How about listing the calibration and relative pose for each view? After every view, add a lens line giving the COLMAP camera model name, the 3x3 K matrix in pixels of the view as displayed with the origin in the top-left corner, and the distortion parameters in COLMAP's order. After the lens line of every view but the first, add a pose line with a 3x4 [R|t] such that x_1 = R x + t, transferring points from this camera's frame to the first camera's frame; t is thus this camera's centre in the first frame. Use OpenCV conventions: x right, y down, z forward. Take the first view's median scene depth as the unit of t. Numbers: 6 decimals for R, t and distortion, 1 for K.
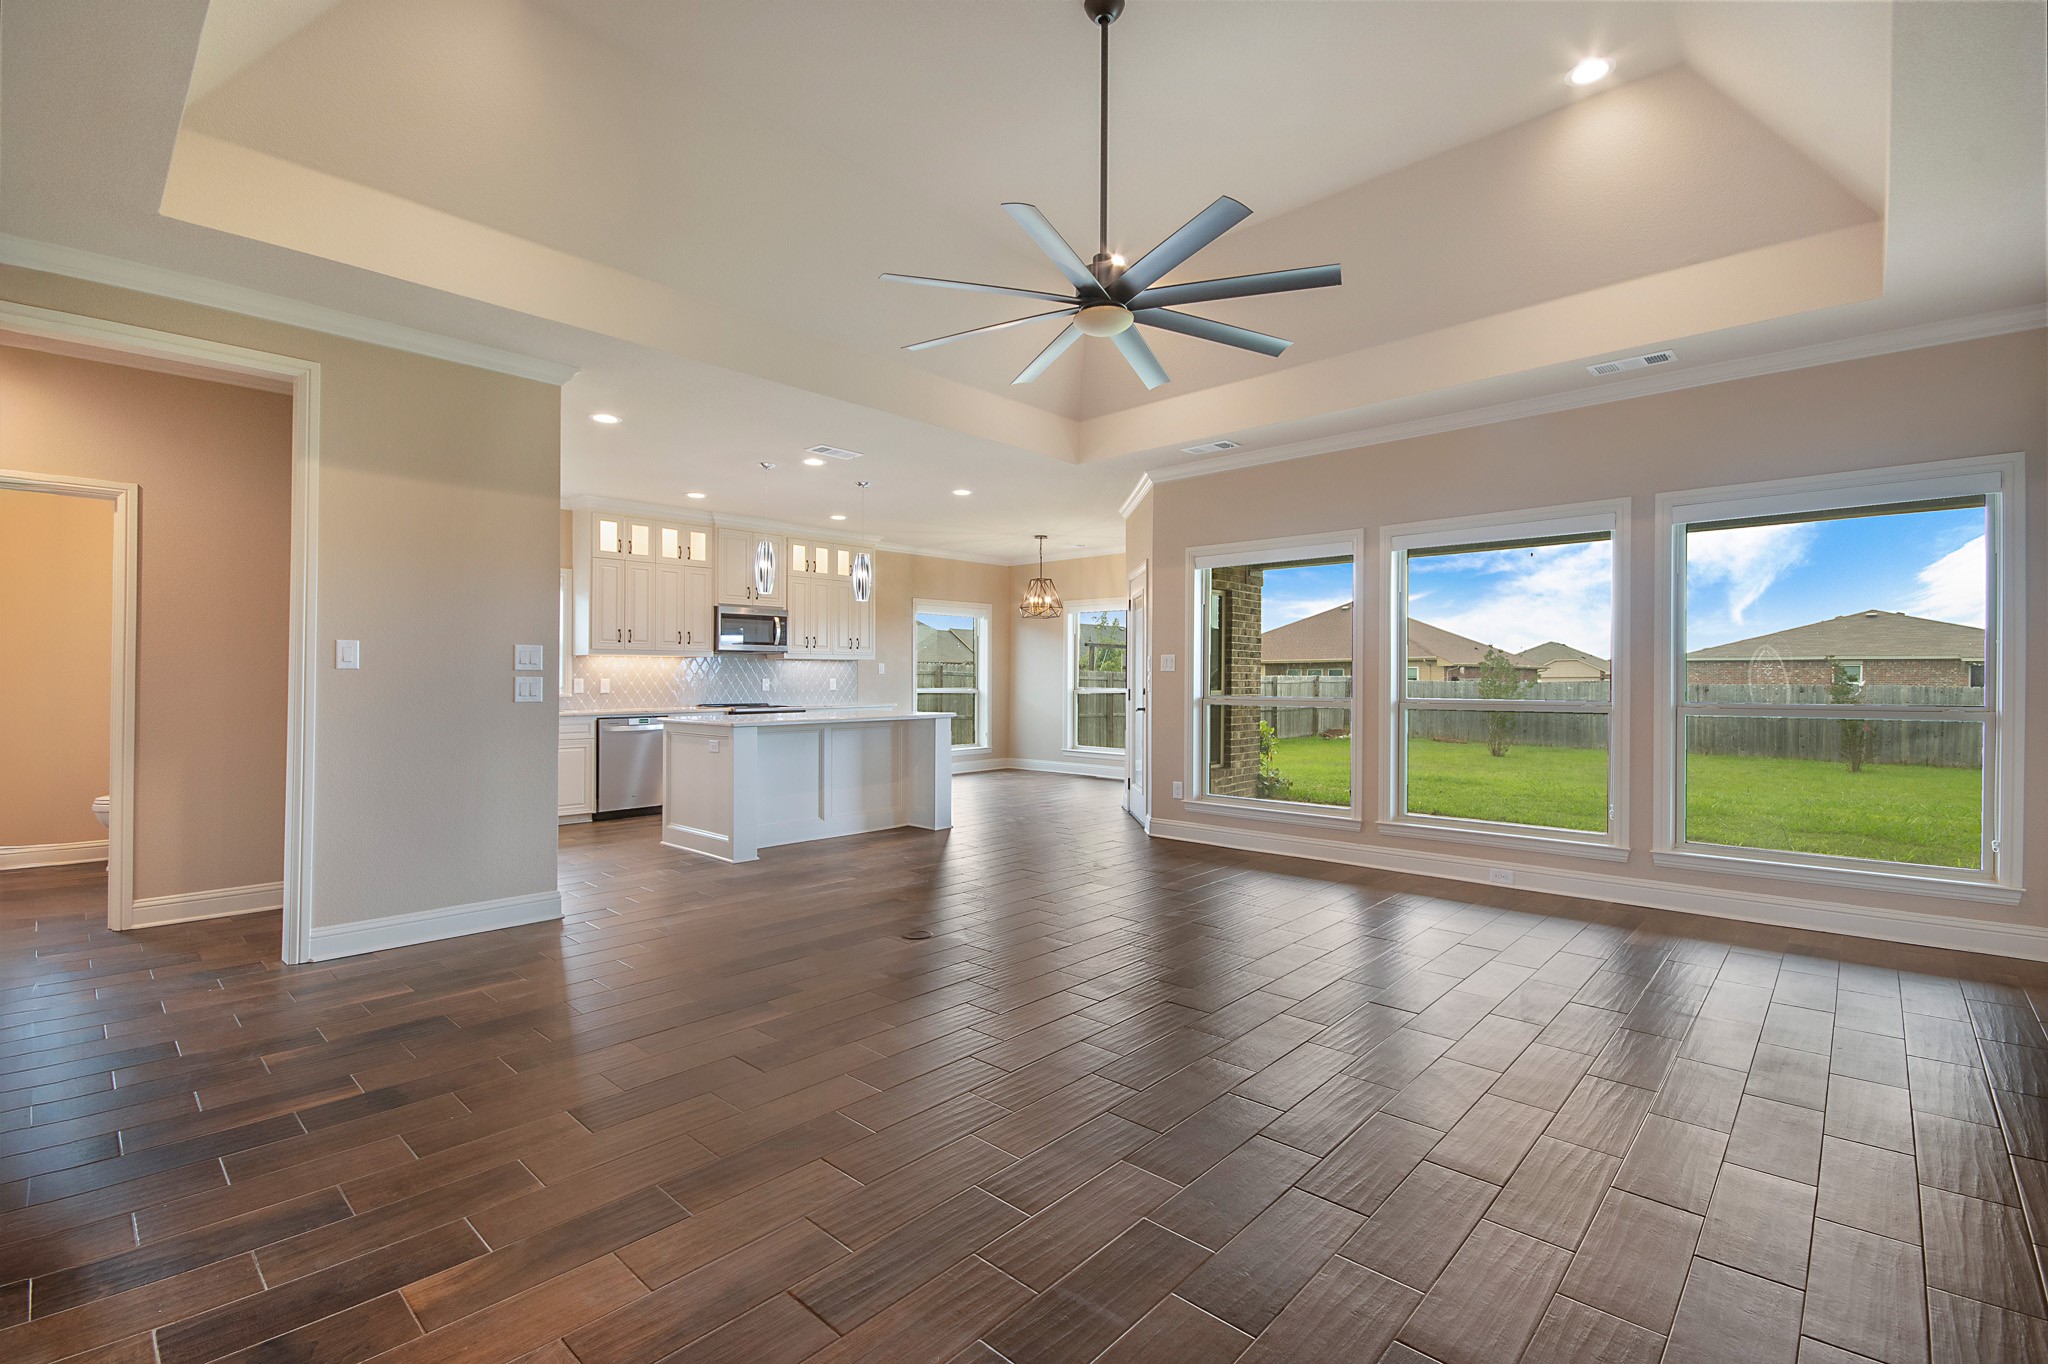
lens RADIAL K [[900.4, 0, 1030.1], [0, 900.4, 676.6], [0, 0, 1]] dist [-0.000959, -0.000513]
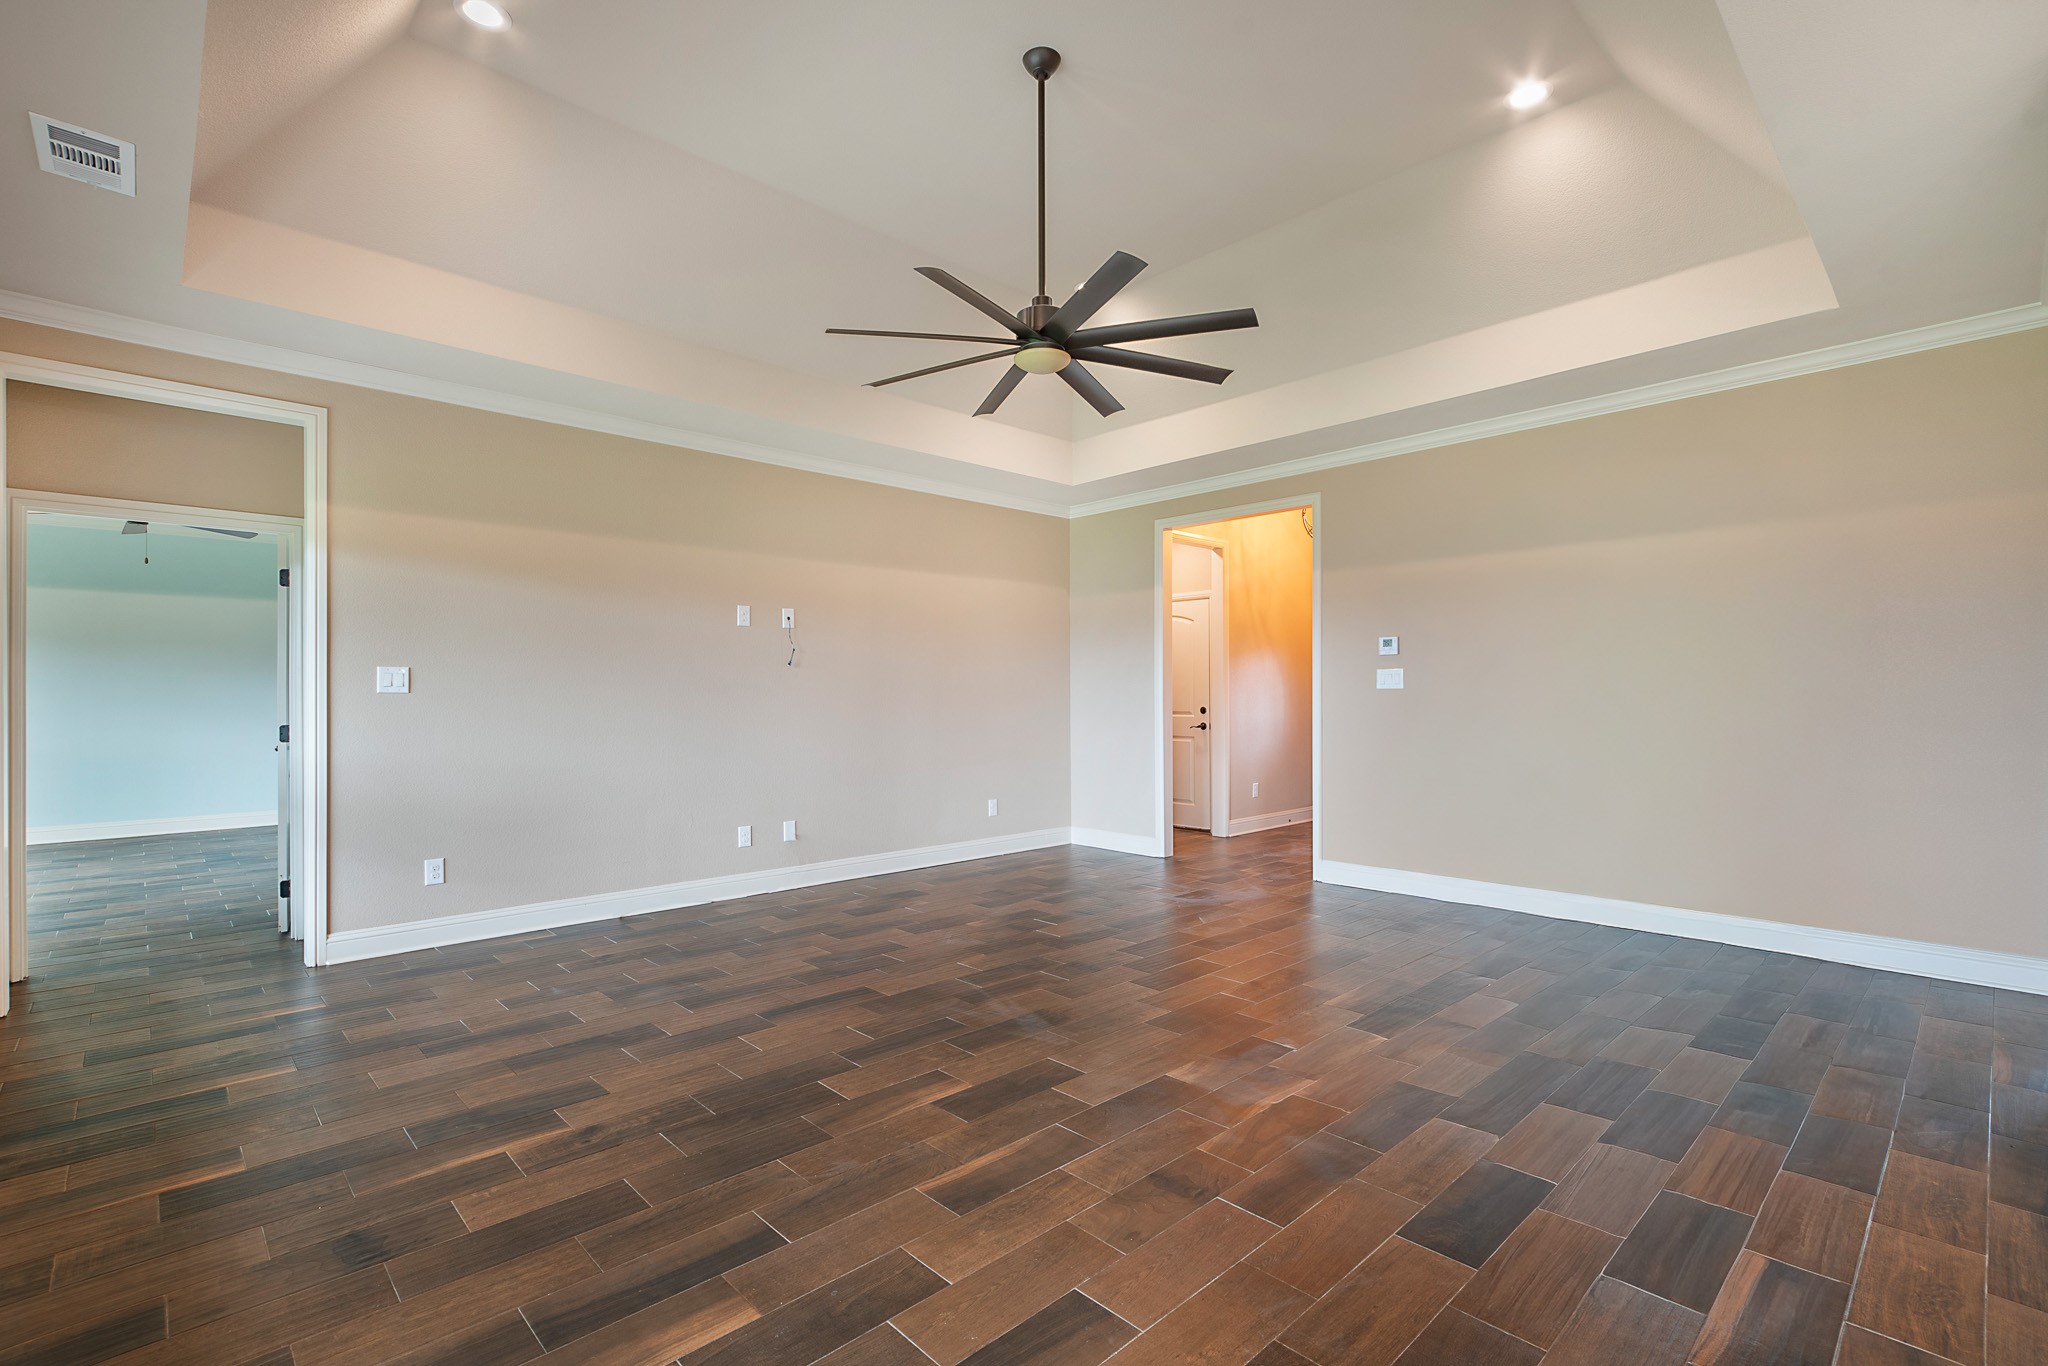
lens RADIAL K [[925.7, 0, 1027.0], [0, 925.7, 694.7], [0, 0, 1]] dist [0.000234, 0.000245]
pose [[-0.997484, 0.006713, 0.070575, 0.009701], [0.005868, 0.999909, -0.012174, 0.004629], [-0.070650, -0.011729, -0.997432, 0.810924]]
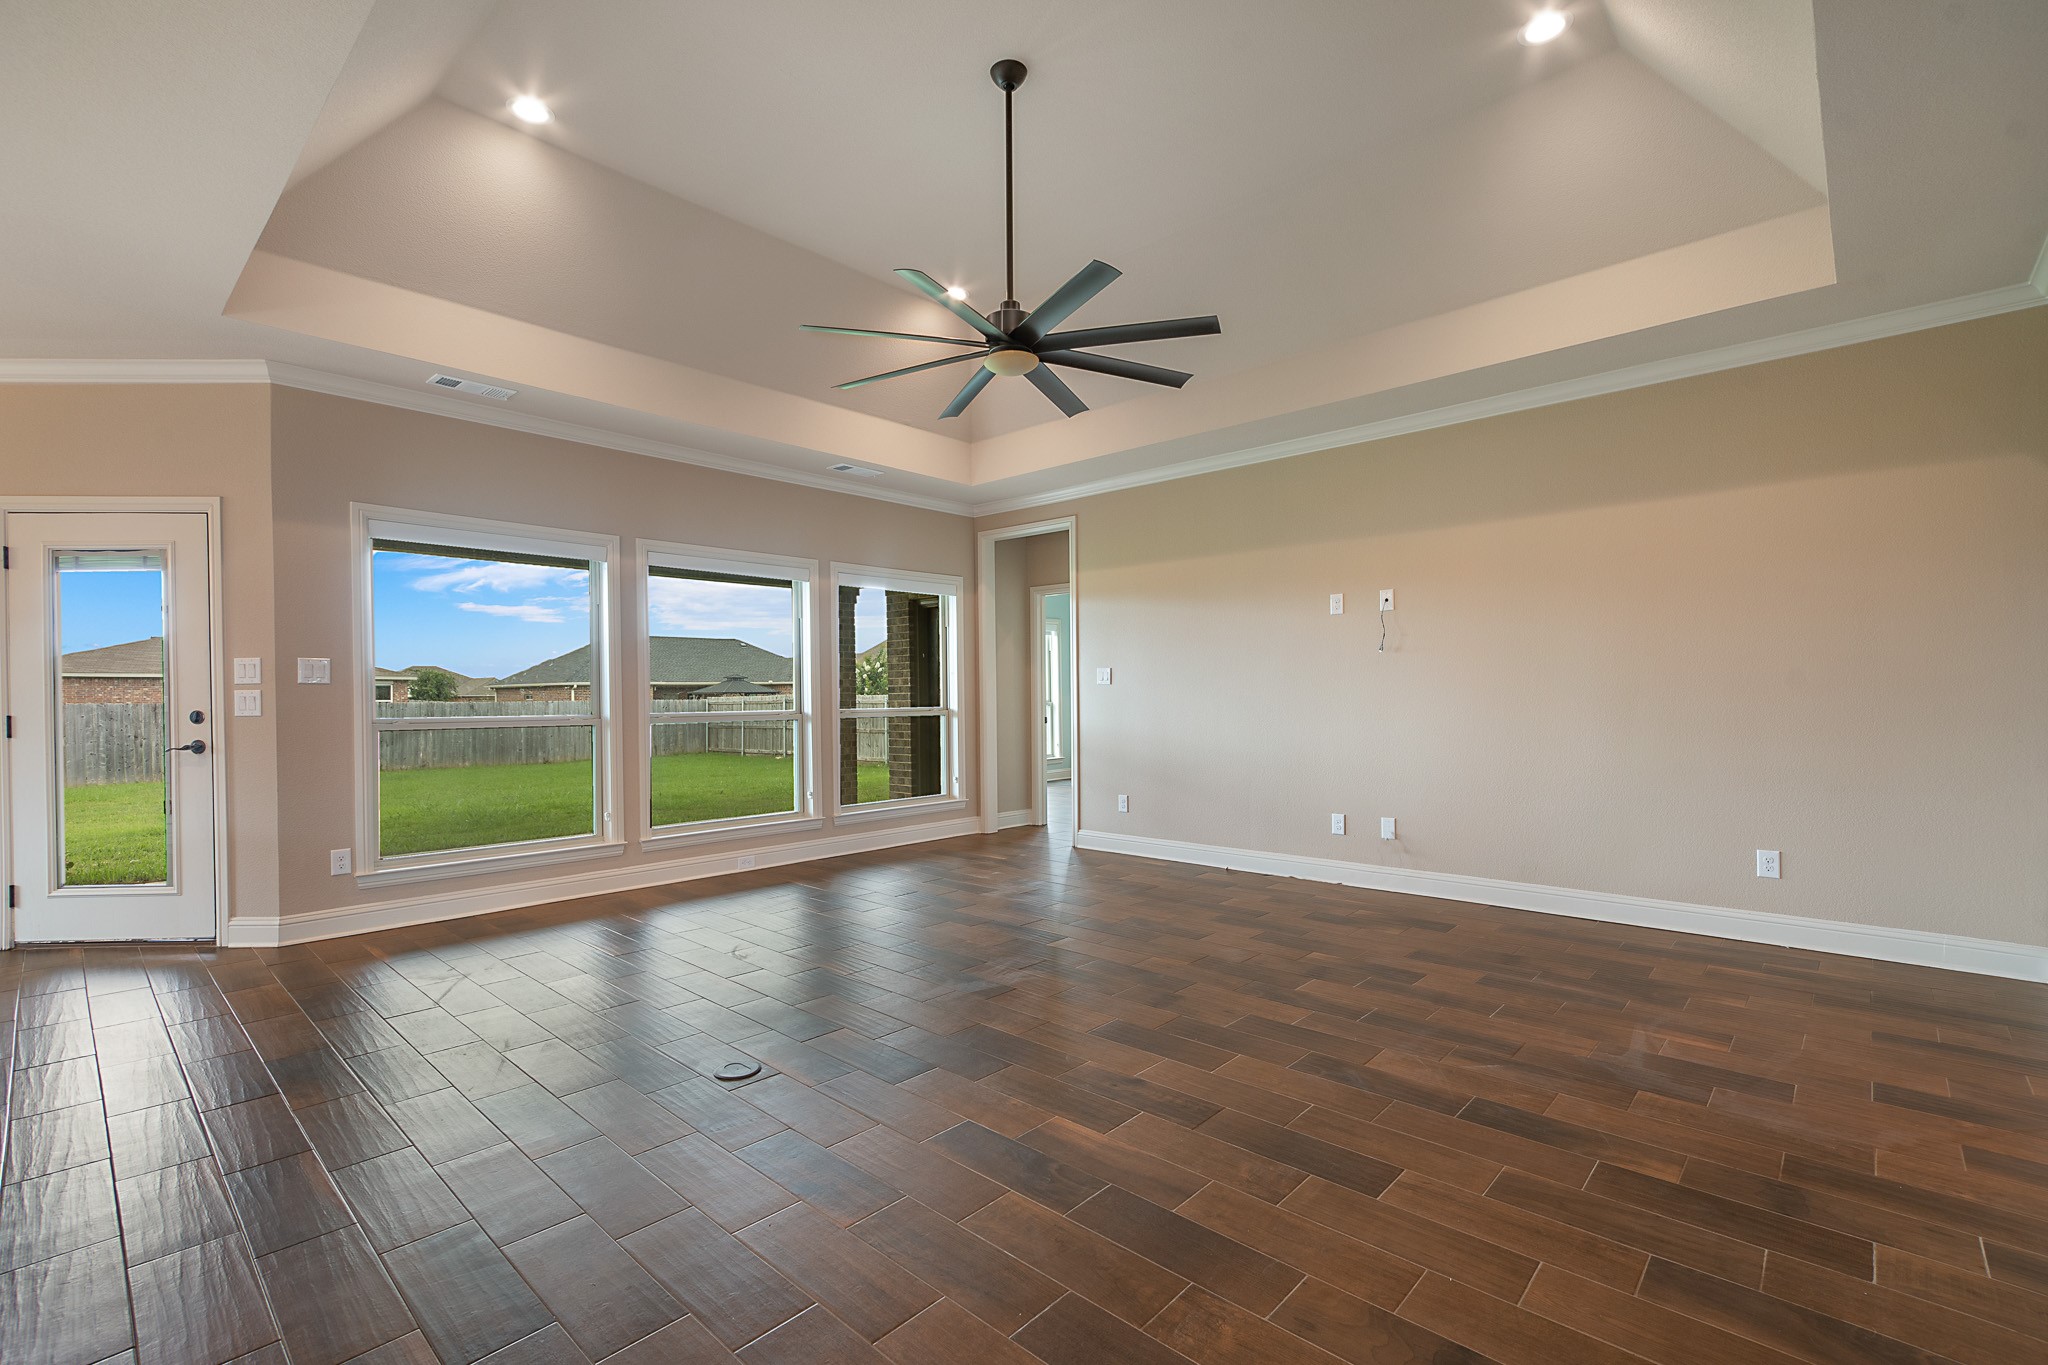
lens RADIAL K [[909.0, 0, 1028.4], [0, 909.0, 688.6], [0, 0, 1]] dist [0.000754, 0.001473]
pose [[0.006532, 0.004265, 0.999970, -0.397609], [0.002980, 0.999986, -0.004285, 0.001697], [-0.999974, 0.003008, 0.006519, 0.381956]]
